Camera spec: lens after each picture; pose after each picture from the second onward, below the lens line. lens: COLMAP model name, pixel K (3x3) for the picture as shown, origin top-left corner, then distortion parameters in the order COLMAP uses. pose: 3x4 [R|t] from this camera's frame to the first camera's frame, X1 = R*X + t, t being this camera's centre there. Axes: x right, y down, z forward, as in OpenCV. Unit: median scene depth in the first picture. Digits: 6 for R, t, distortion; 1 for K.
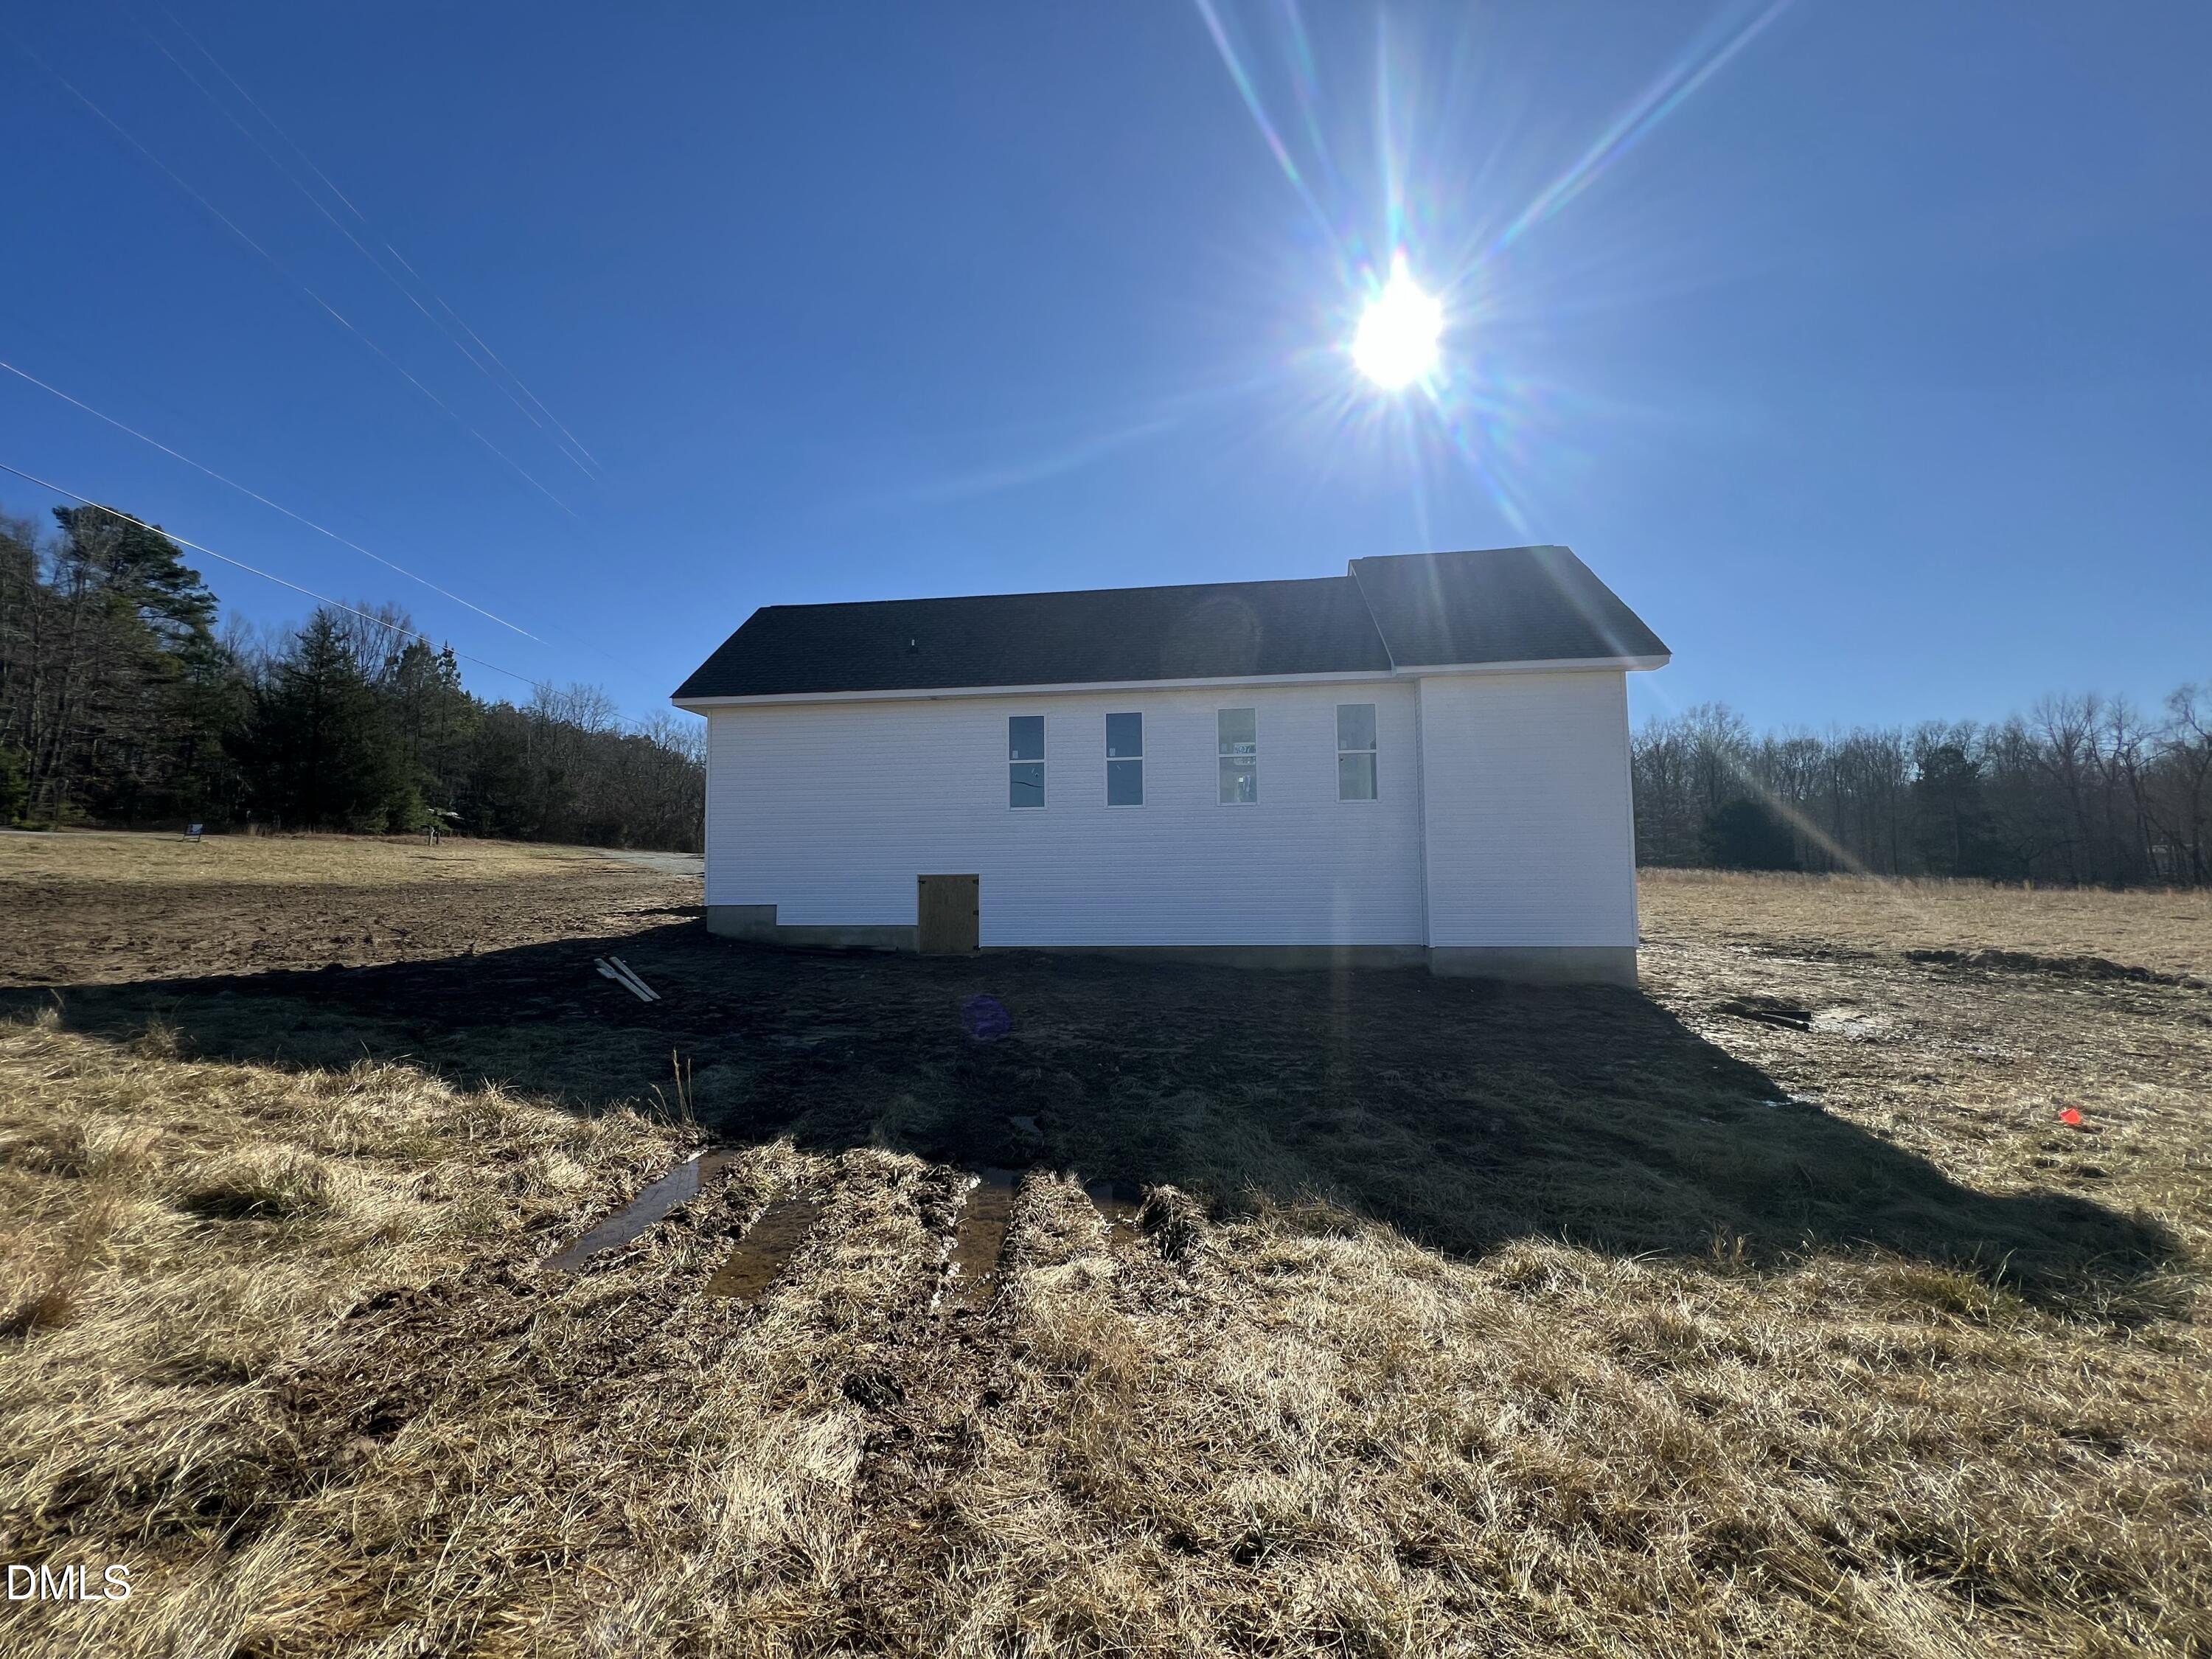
lens RADIAL K [[879.6, 0, 1102.2], [0, 879.6, 826.8], [0, 0, 1]] dist [-0.001529, 0.000250]
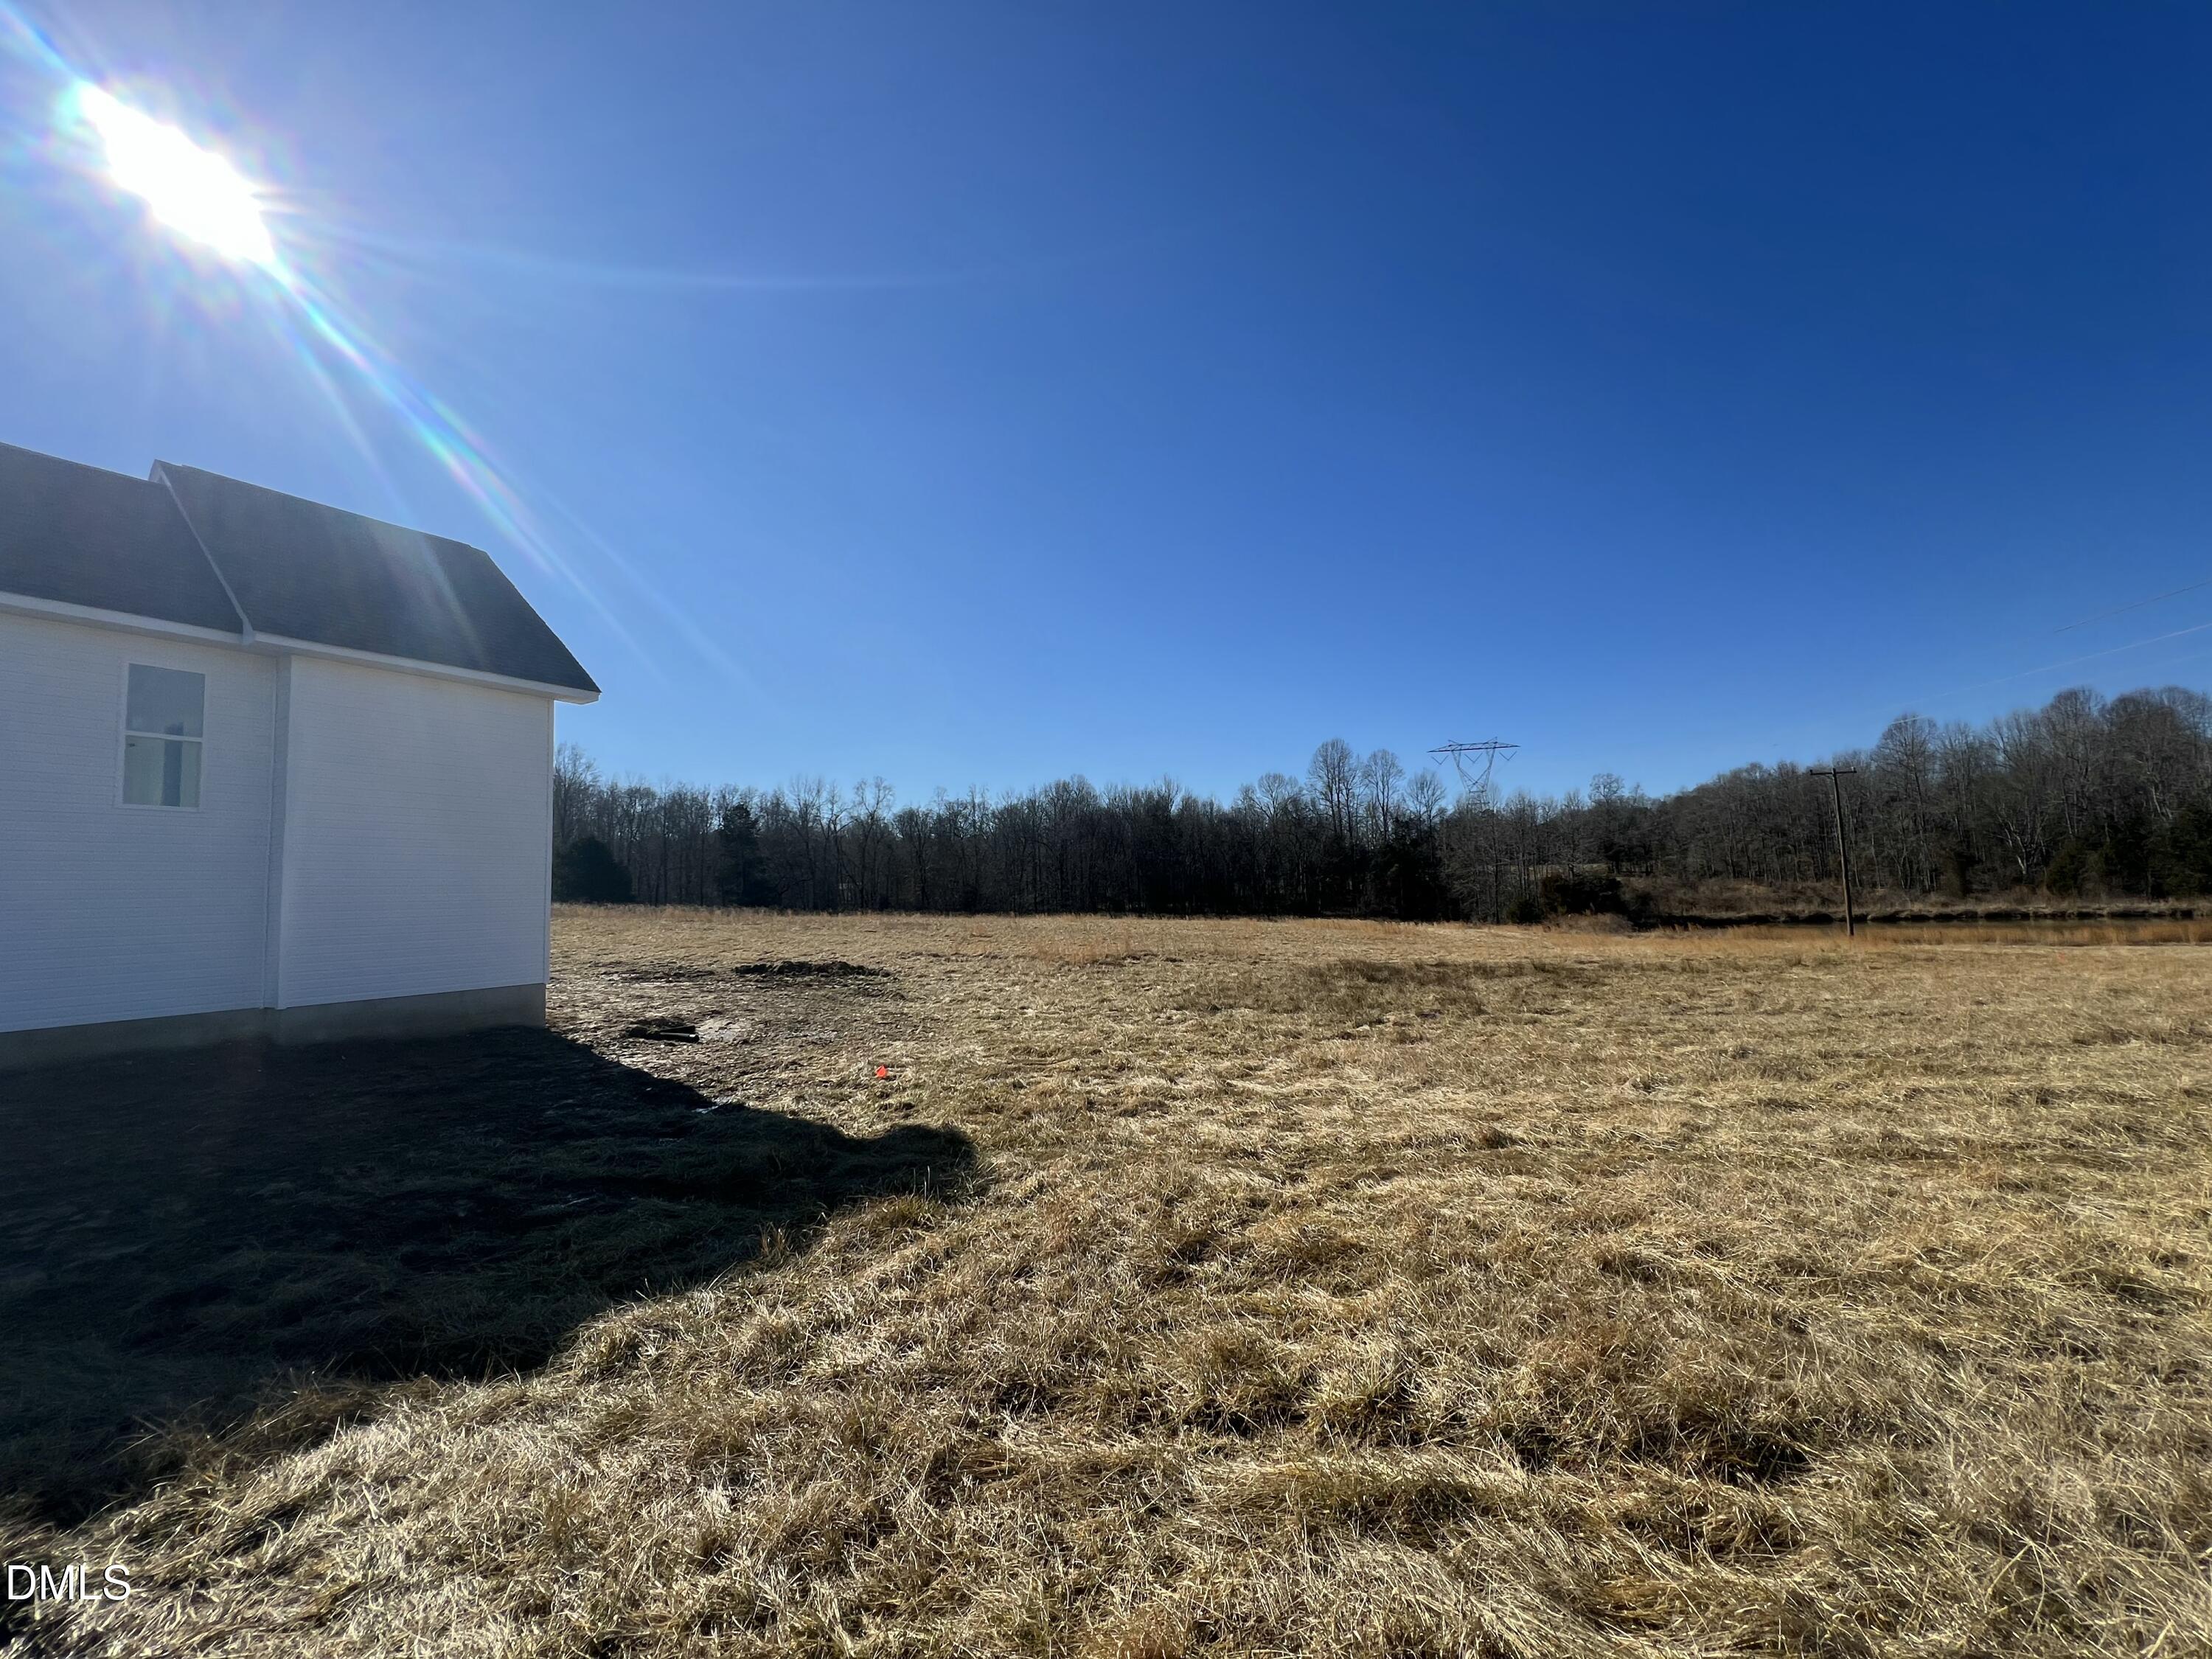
lens RADIAL K [[879.6, 0, 1102.2], [0, 879.6, 826.8], [0, 0, 1]] dist [-0.001529, 0.000250]
pose [[0.393789, 0.068306, 0.916659, -0.053784], [-0.032899, 0.997644, -0.060207, 0.002820], [-0.918612, -0.006448, 0.395108, 0.055441]]
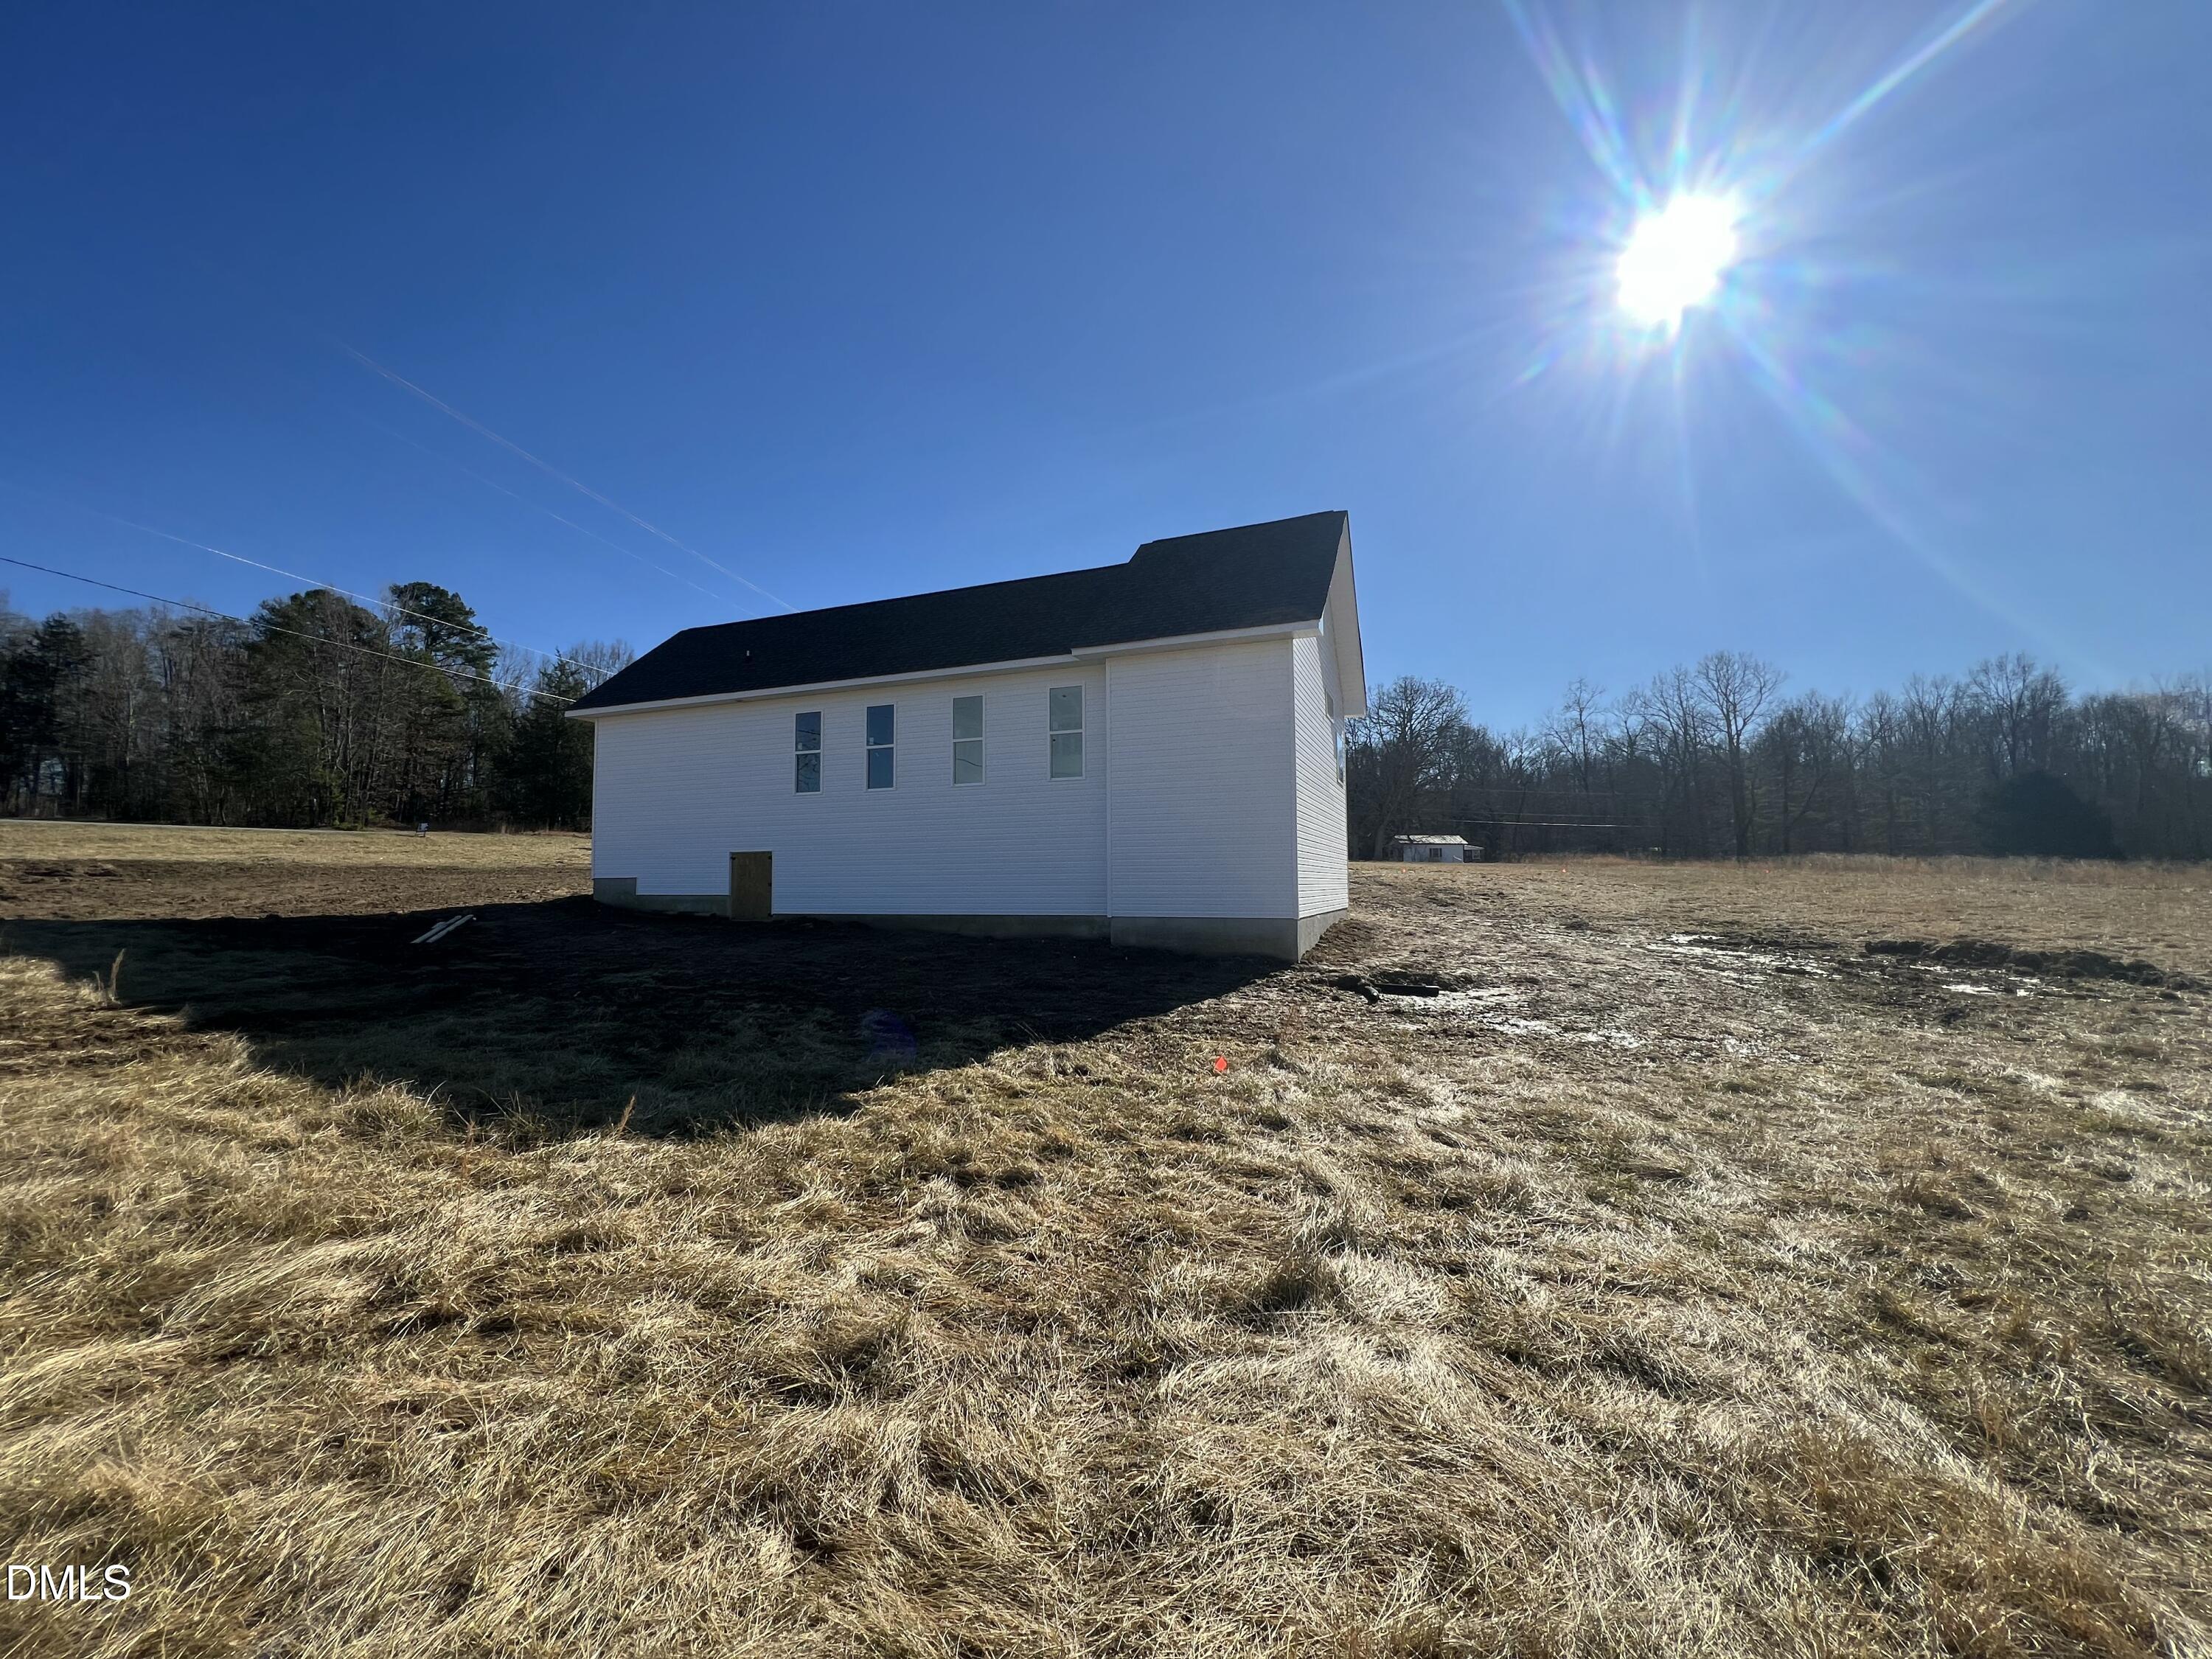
lens RADIAL K [[879.6, 0, 1102.2], [0, 879.6, 826.8], [0, 0, 1]] dist [-0.001529, 0.000250]
pose [[0.966477, -0.012702, -0.256438, 0.670752], [0.014153, 0.999893, 0.003811, 0.027585], [0.256362, -0.007313, 0.966553, -0.005121]]
